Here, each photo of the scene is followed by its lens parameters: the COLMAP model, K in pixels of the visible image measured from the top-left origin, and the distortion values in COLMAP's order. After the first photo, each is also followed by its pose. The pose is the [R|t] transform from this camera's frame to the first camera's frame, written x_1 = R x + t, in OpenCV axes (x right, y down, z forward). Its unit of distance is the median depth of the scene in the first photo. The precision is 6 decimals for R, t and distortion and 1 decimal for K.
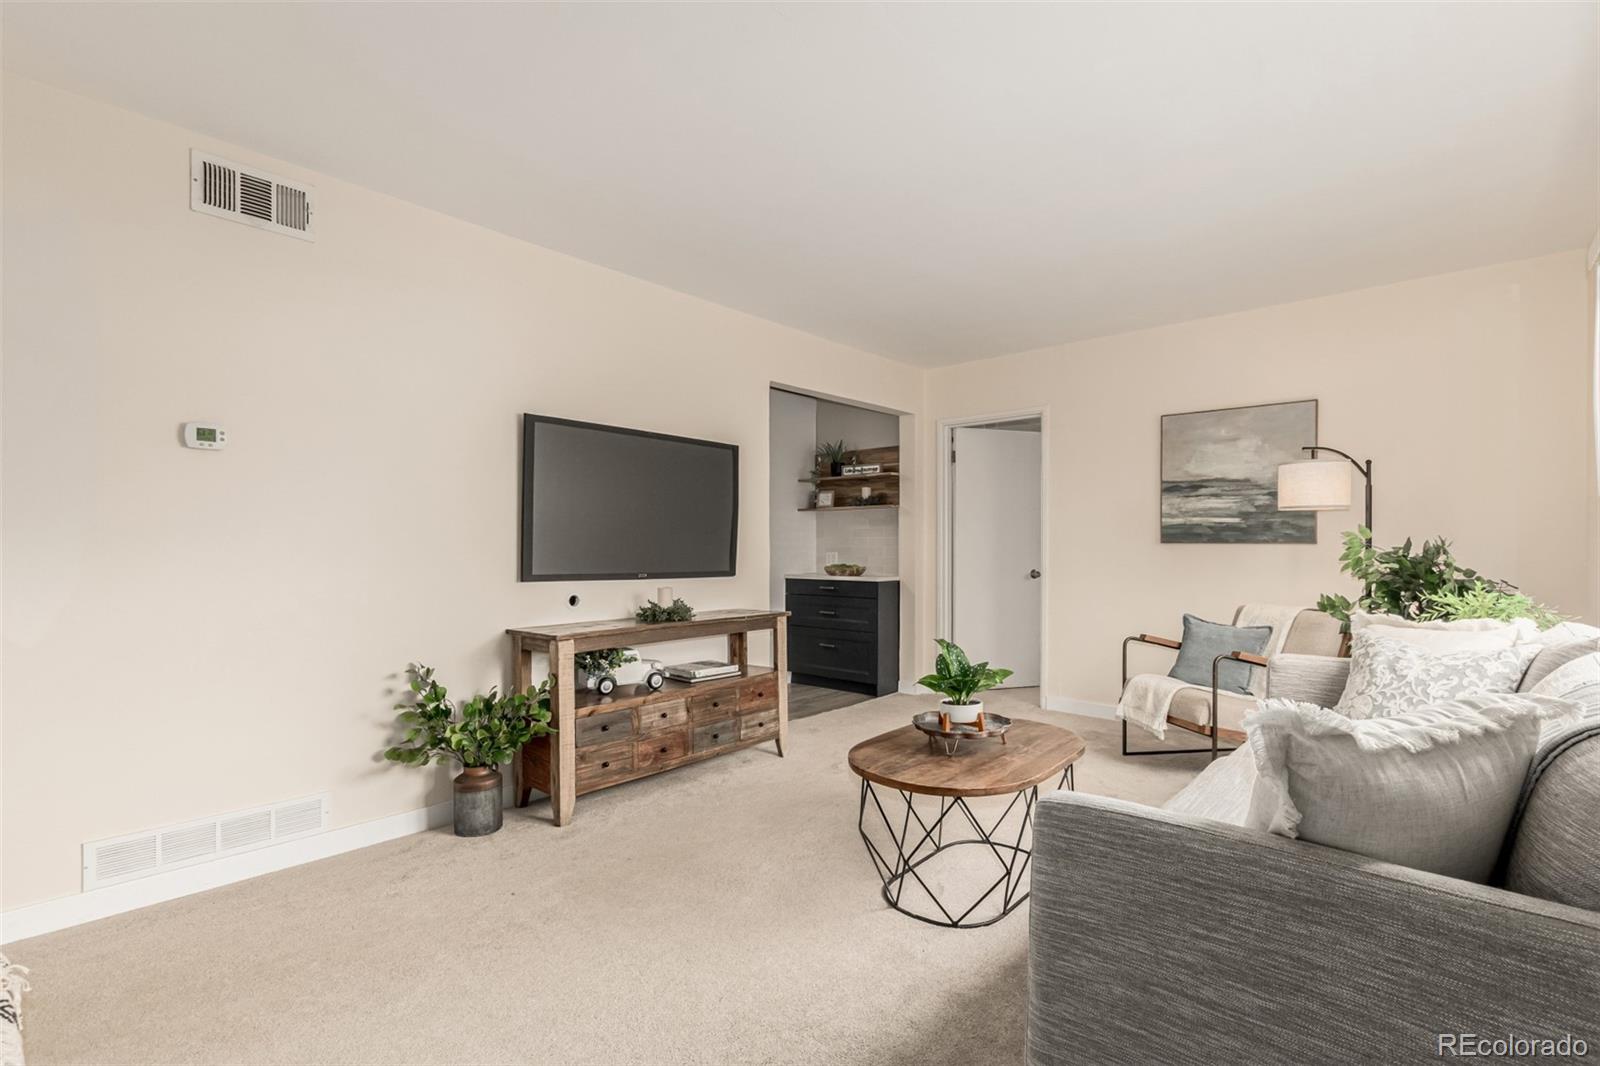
lens RADIAL K [[733.9, 0, 788.1], [0, 733.9, 539.8], [0, 0, 1]] dist [0.008248, -0.001878]
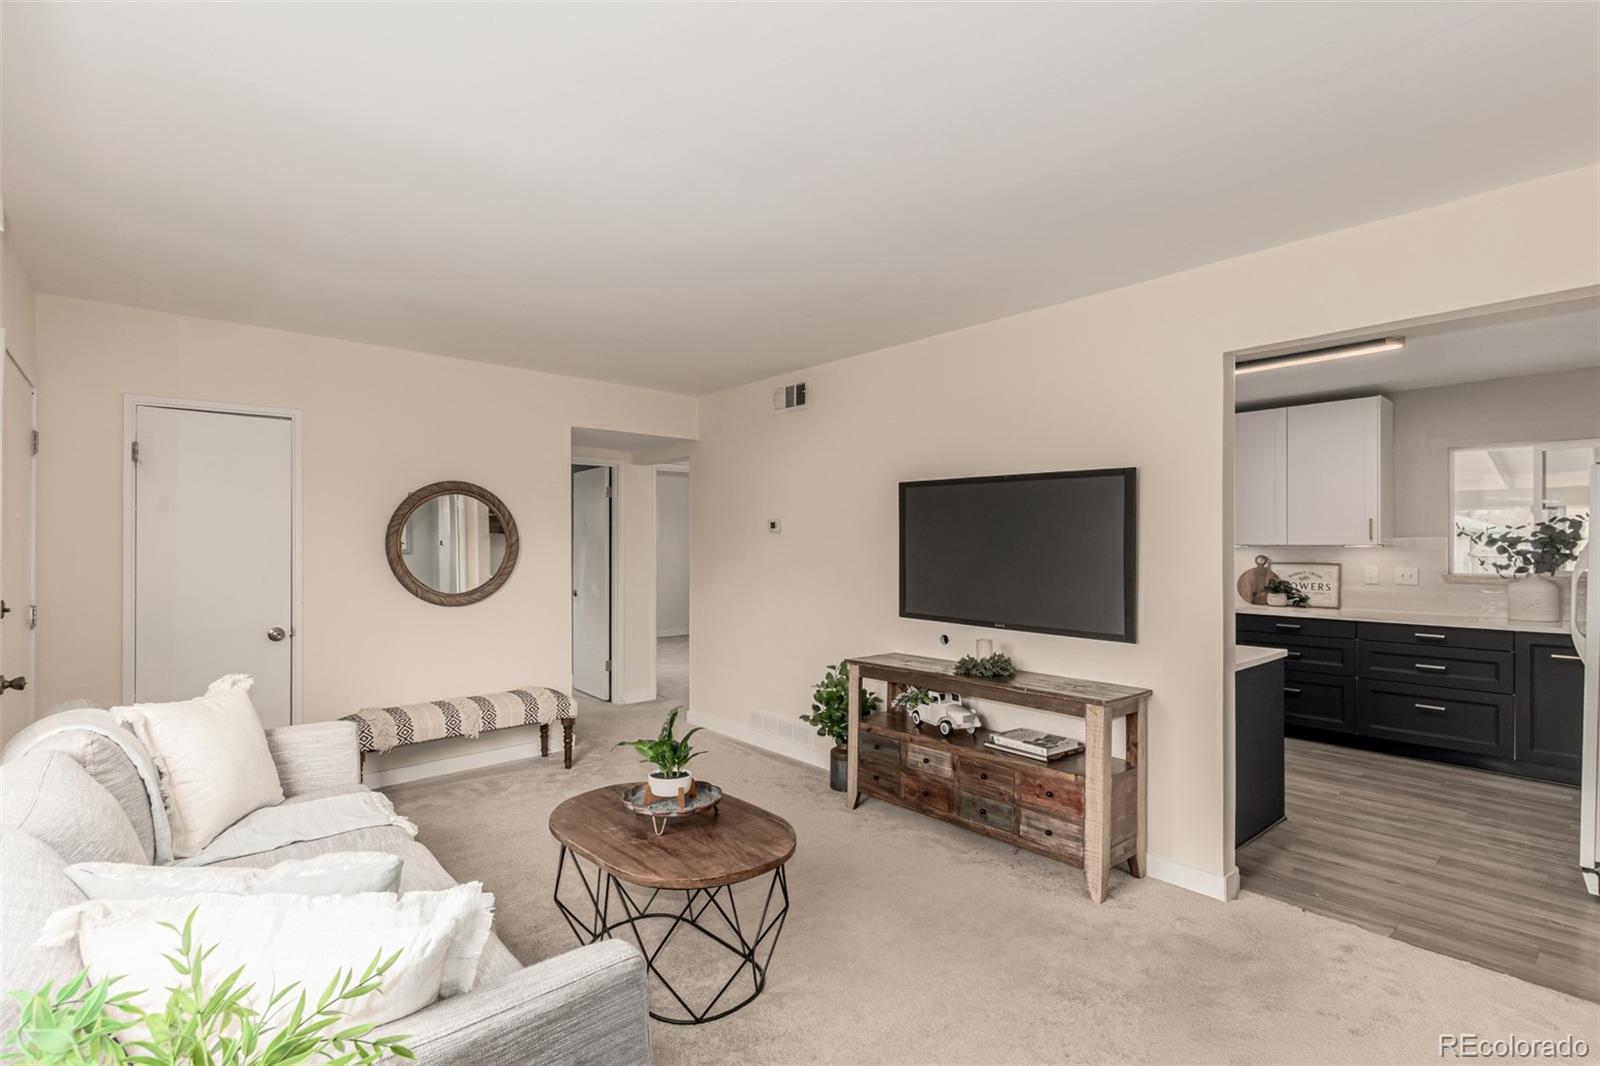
lens RADIAL K [[733.9, 0, 800.1], [0, 733.9, 535.3], [0, 0, 1]] dist [0.008248, -0.001878]
pose [[-0.101600, -0.008047, -0.994793, 0.717406], [0.010323, 0.999905, -0.009142, -0.057693], [0.994772, -0.011198, -0.101508, 0.756019]]
